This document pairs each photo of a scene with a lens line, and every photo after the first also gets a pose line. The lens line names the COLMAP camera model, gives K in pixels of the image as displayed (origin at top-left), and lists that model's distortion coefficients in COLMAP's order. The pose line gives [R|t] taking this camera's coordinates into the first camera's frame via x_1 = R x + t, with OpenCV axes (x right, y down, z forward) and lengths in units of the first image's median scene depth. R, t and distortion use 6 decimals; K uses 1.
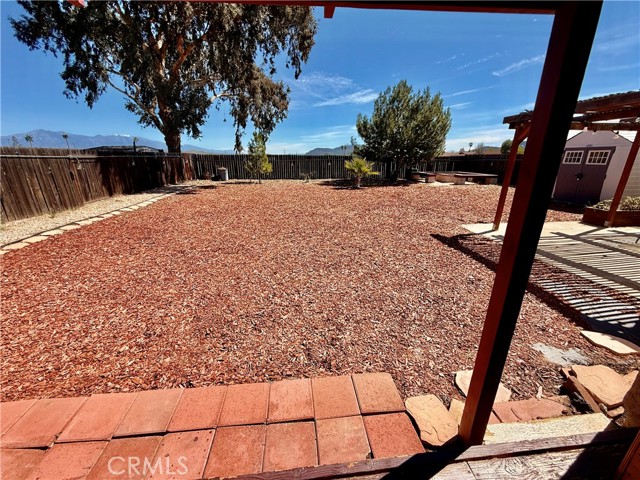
lens RADIAL K [[255.3, 0, 323.8], [0, 255.3, 239.8], [0, 0, 1]] dist [-0.000287, 0.000738]
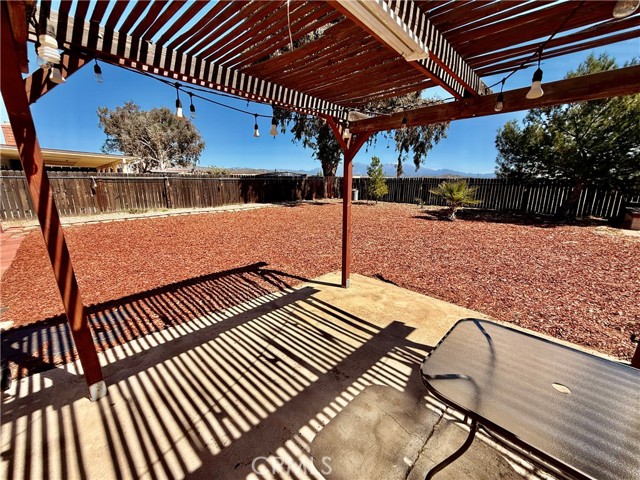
lens RADIAL K [[255.3, 0, 318.7], [0, 255.3, 241.0], [0, 0, 1]] dist [-0.000287, 0.000738]
pose [[0.624927, 0.183184, -0.758887, 0.484891], [-0.244138, 0.969182, 0.032904, -0.068734], [0.741527, 0.164711, 0.650390, 0.219211]]
